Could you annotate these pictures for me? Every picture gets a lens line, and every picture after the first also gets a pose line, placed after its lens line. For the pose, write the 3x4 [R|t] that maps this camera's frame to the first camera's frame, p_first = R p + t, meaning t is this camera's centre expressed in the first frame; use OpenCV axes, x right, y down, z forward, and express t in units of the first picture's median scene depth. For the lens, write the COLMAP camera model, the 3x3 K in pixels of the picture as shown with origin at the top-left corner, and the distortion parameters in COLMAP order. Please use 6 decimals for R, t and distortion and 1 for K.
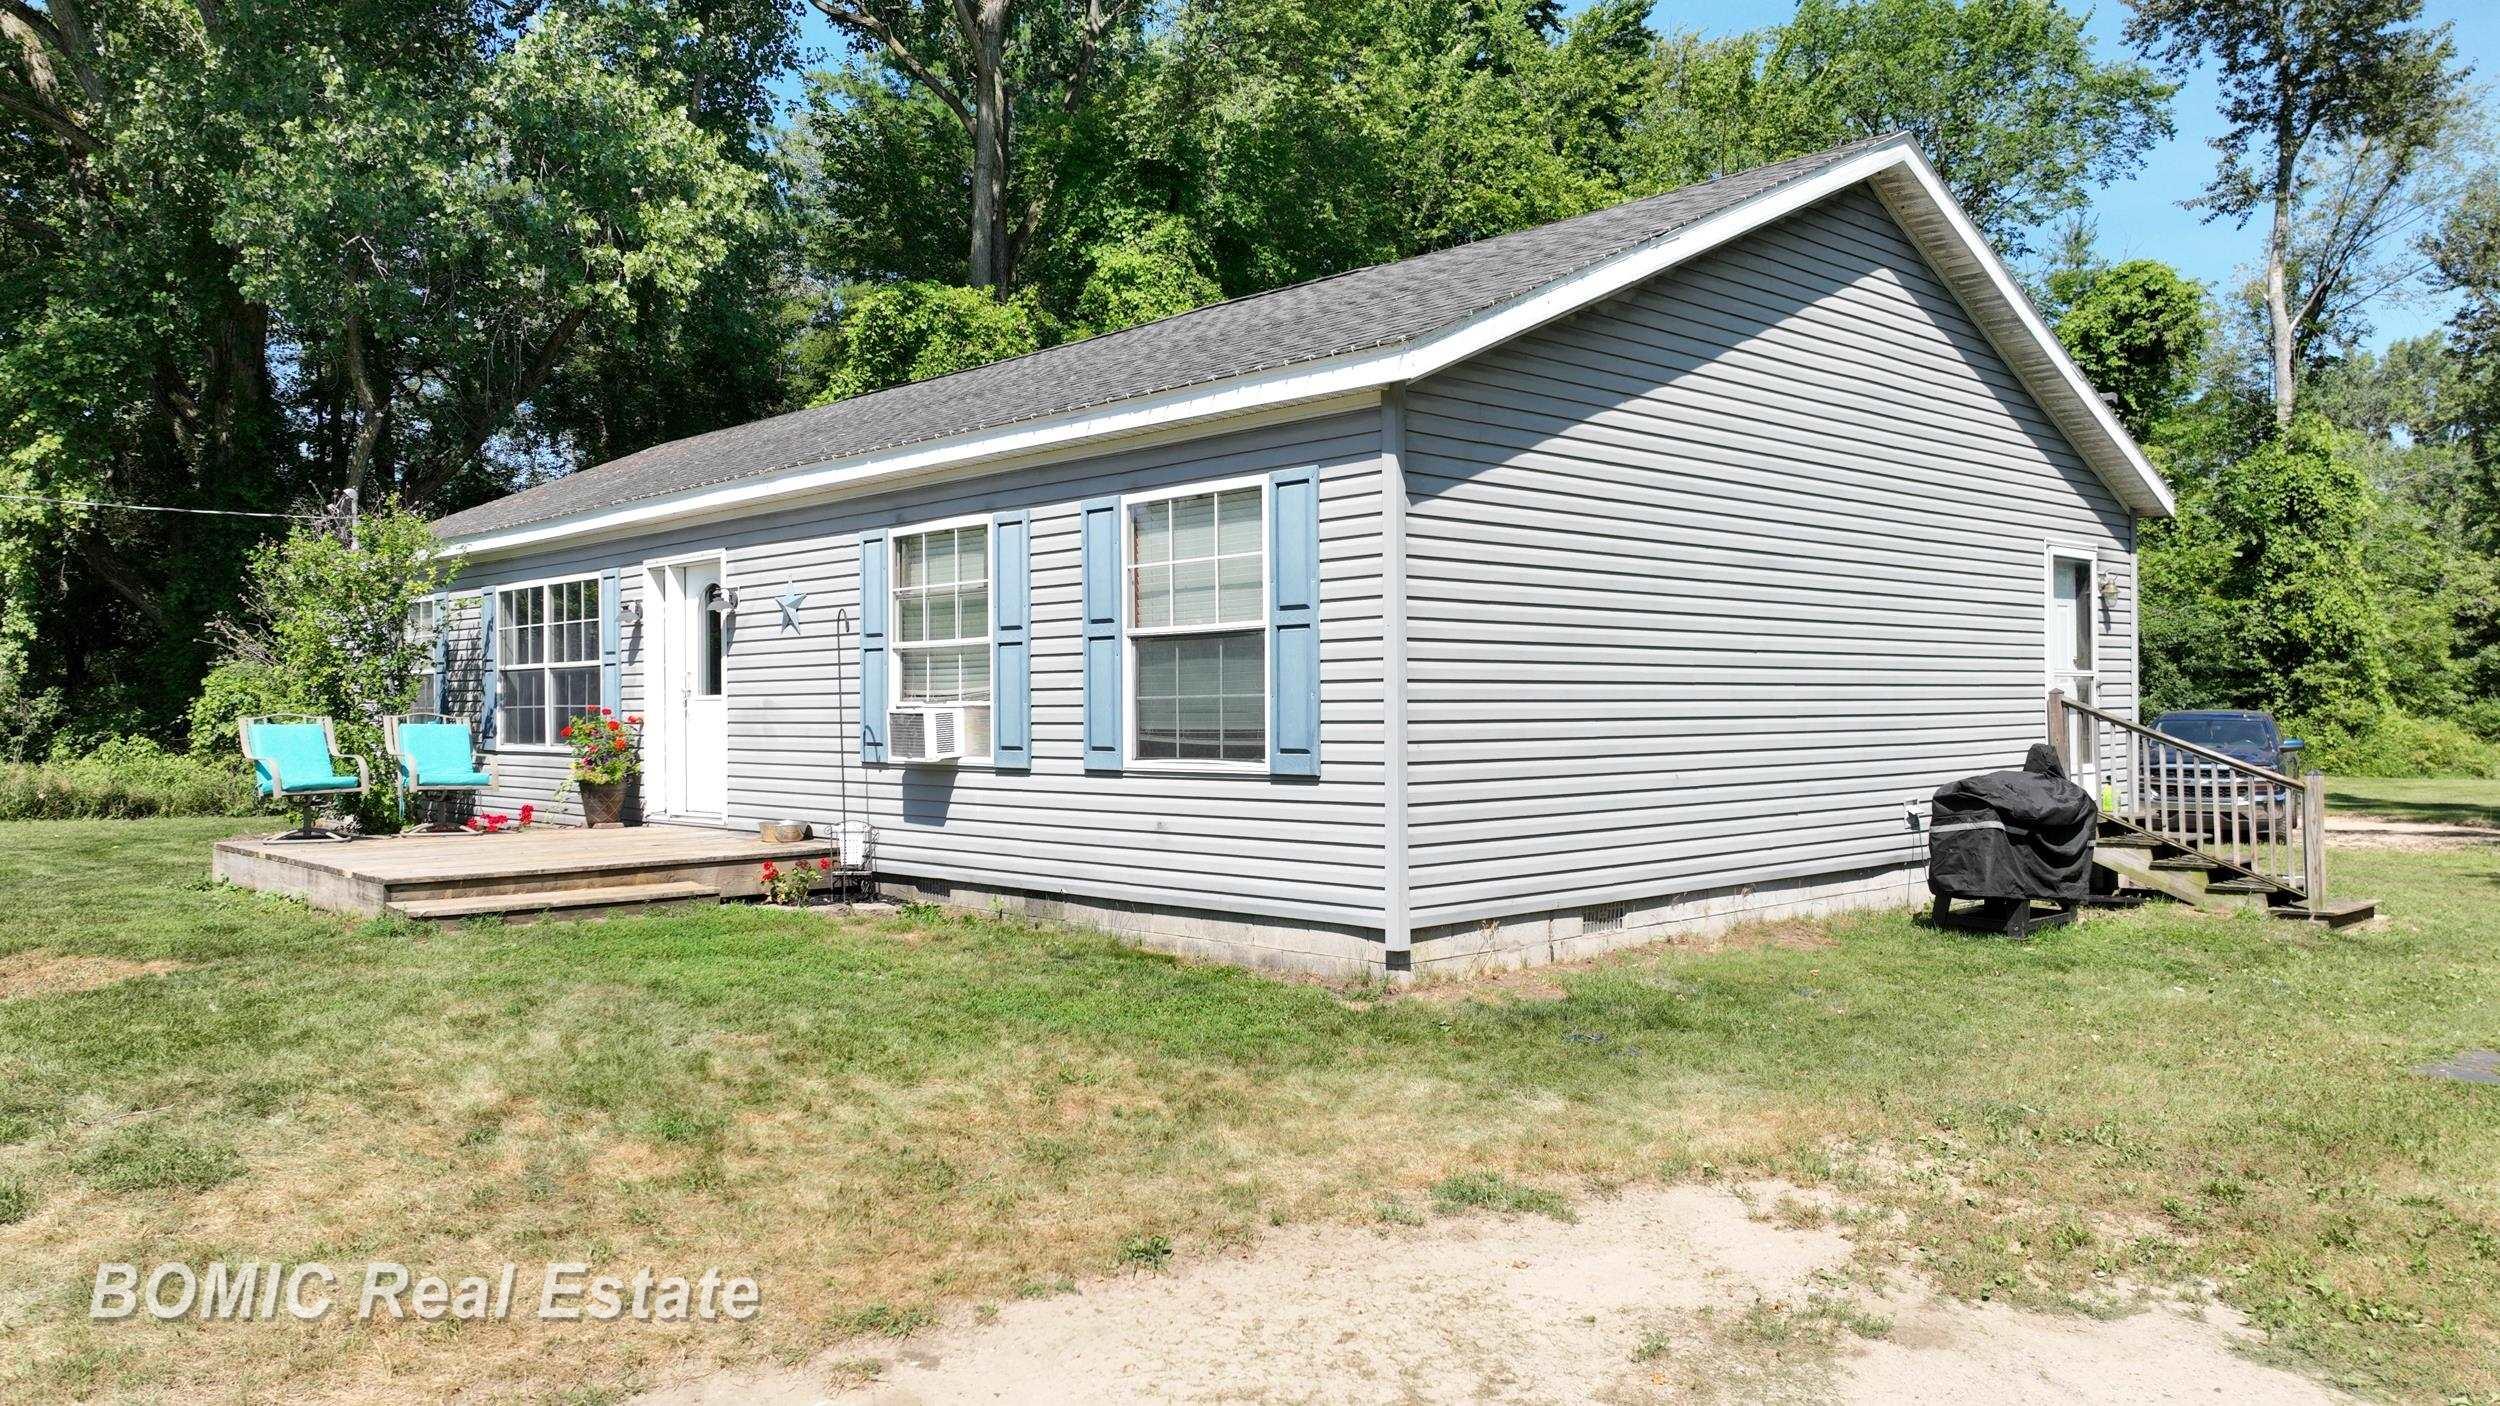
lens RADIAL K [[1759.2, 0, 1250.0], [0, 1759.2, 703.0], [0, 0, 1]] dist [0.000228, 0.018032]
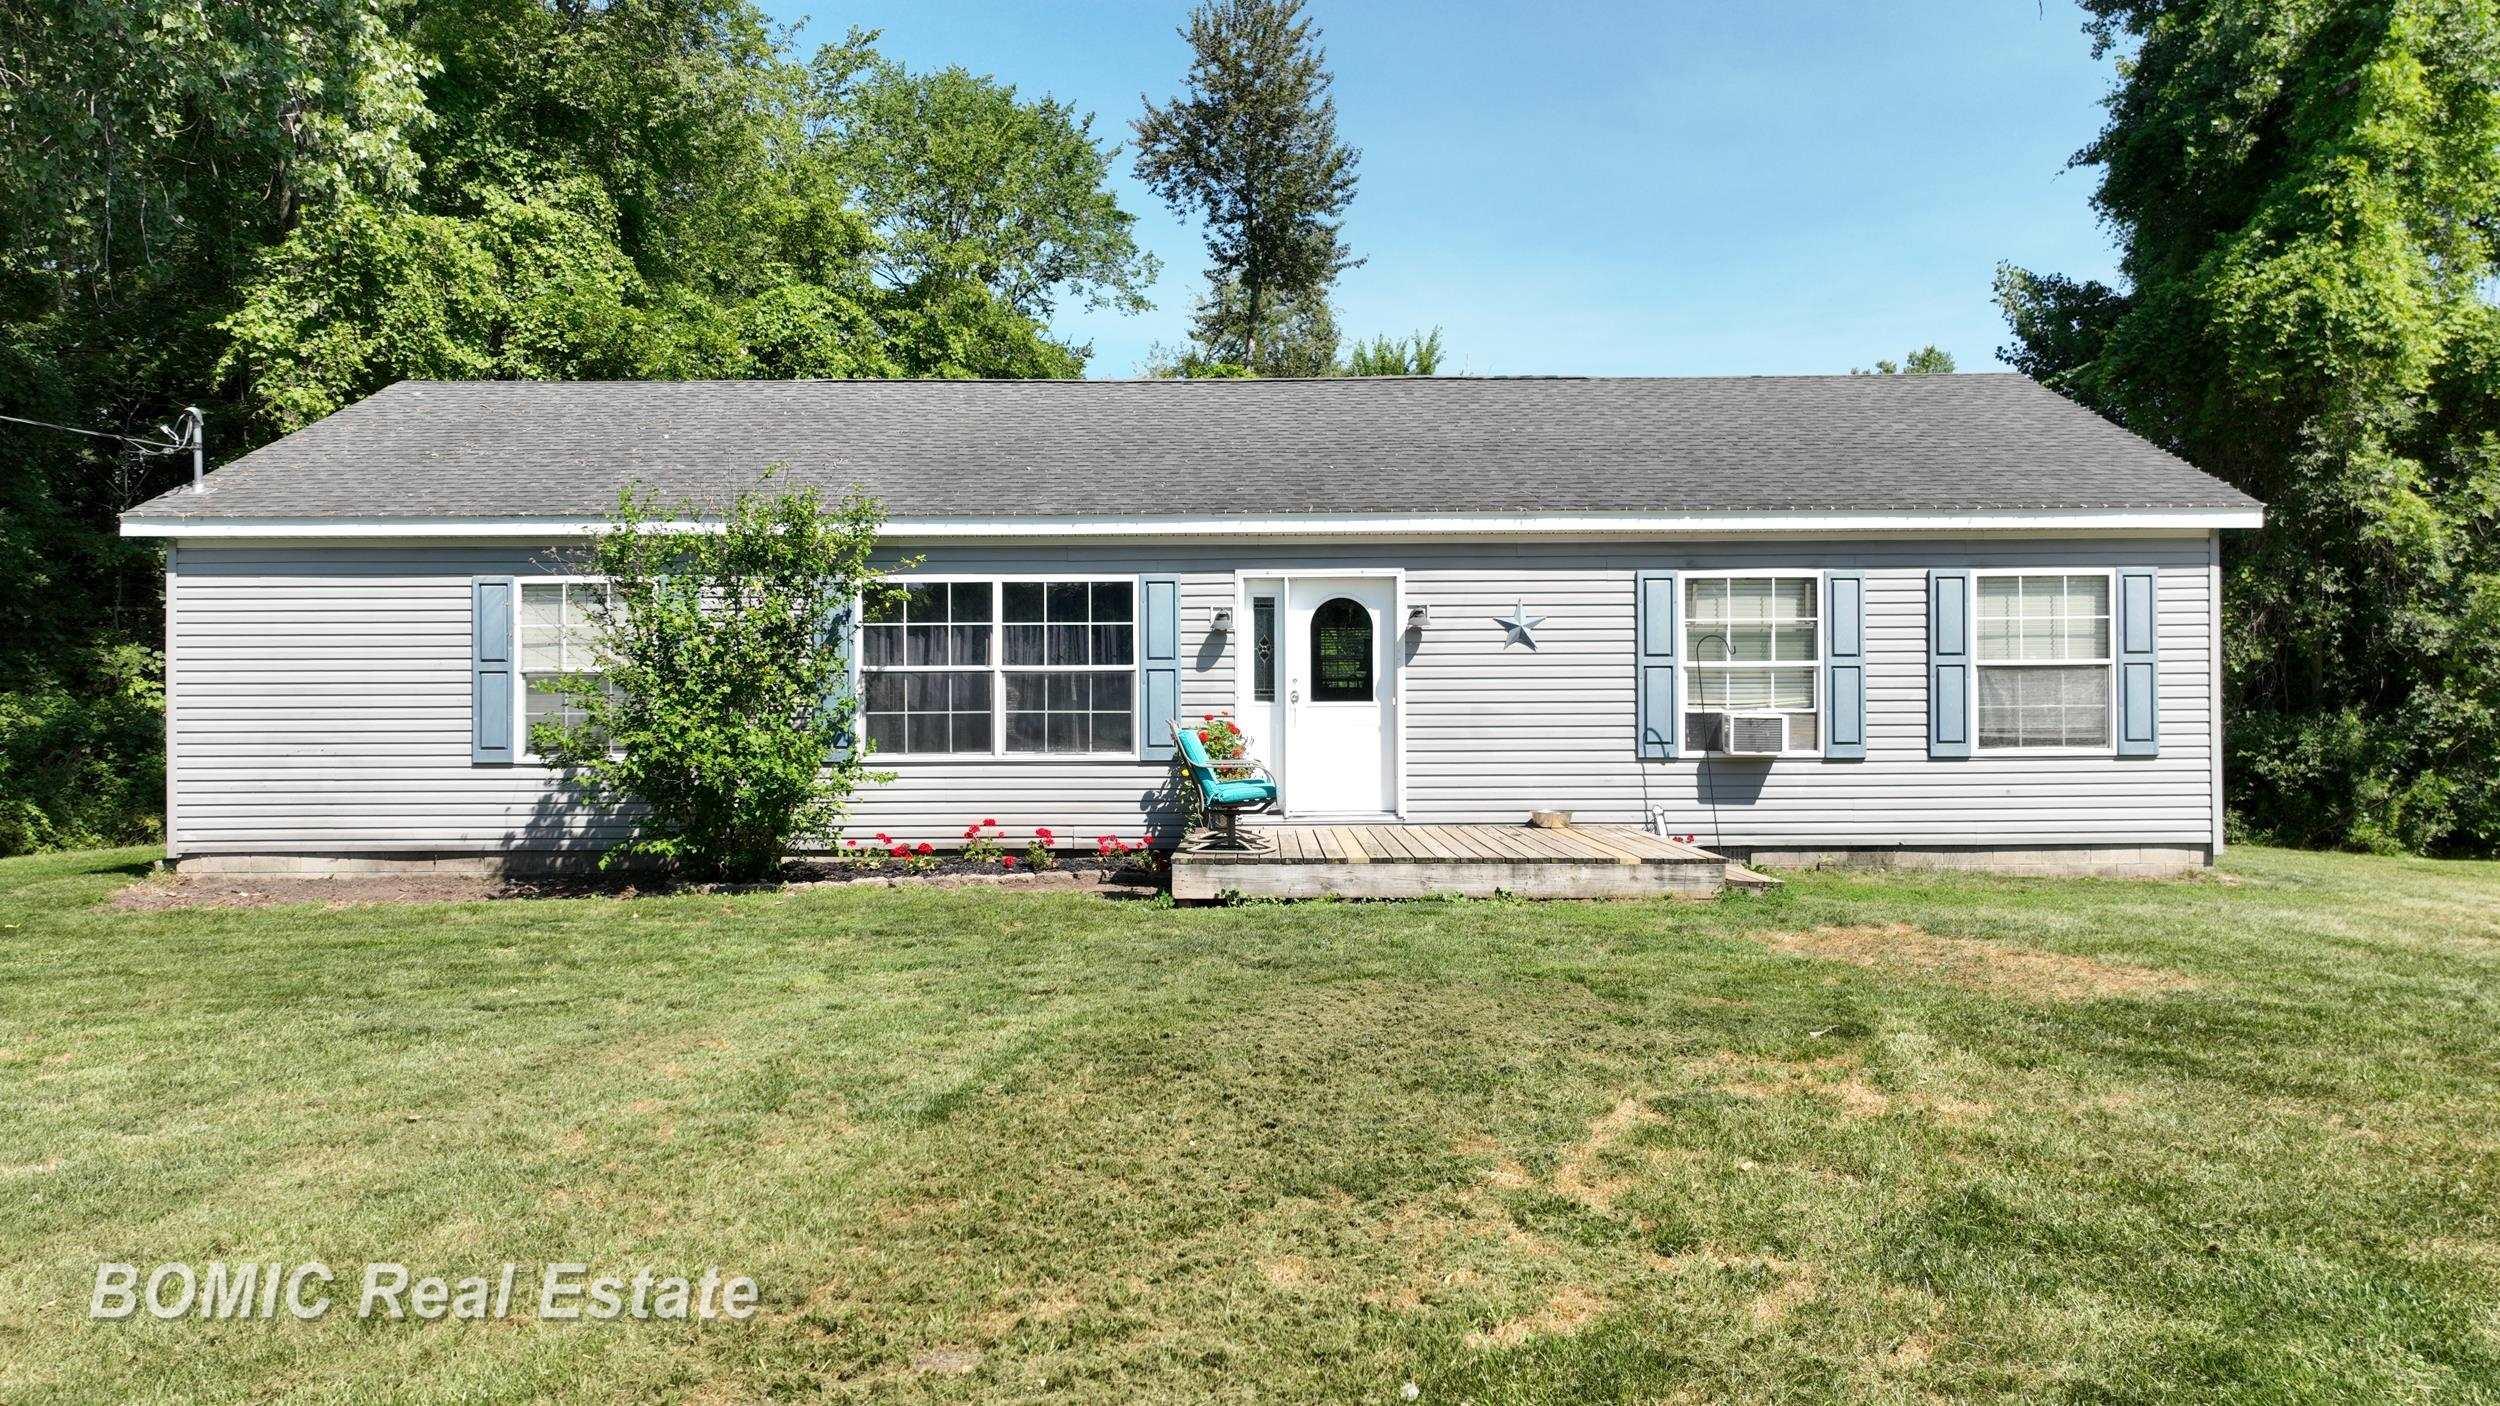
lens RADIAL K [[1759.2, 0, 1250.0], [0, 1759.2, 703.0], [0, 0, 1]] dist [0.000228, 0.018032]
pose [[0.692715, 0.005426, 0.721191, -1.327369], [-0.002372, 0.999983, -0.005245, 0.002554], [-0.721207, 0.001923, 0.692716, 0.354811]]
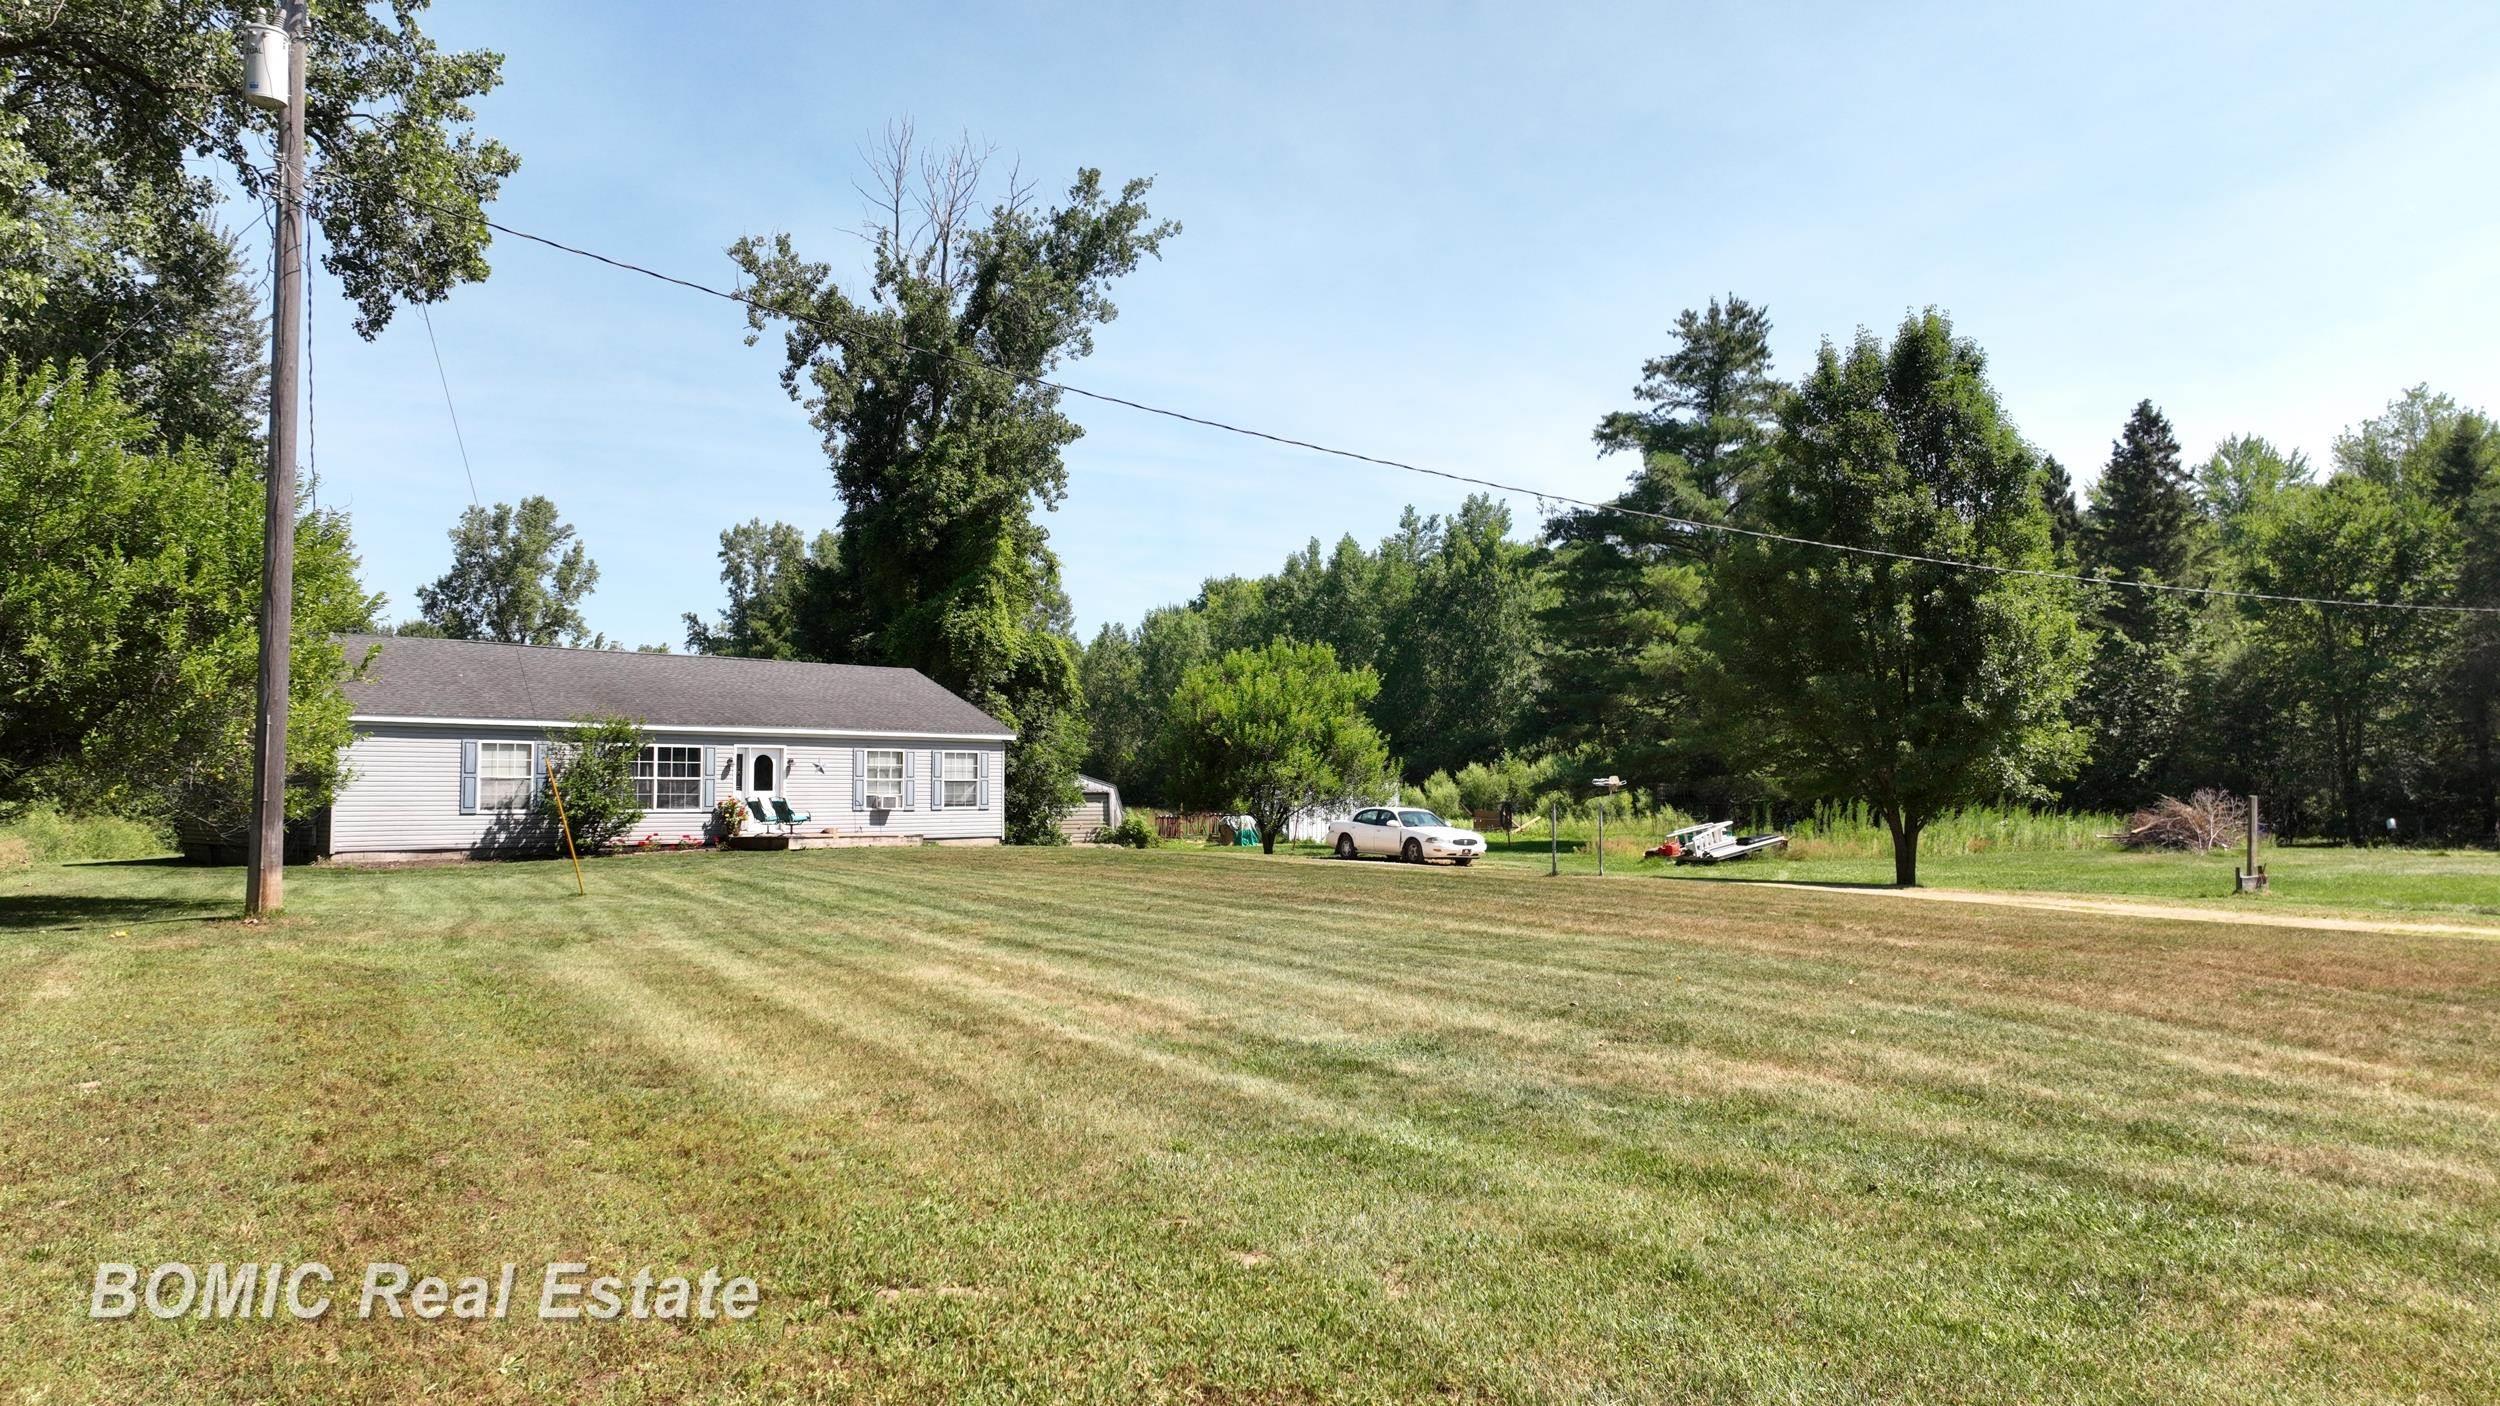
lens RADIAL K [[1773.5, 0, 1252.4], [0, 1773.5, 758.3], [0, 0, 1]] dist [0.001485, 0.001766]
pose [[-0.057588, 0.025874, 0.998005, -4.096191], [-0.004130, 0.999649, -0.026155, 0.018971], [-0.998332, -0.005628, -0.057461, 0.387140]]
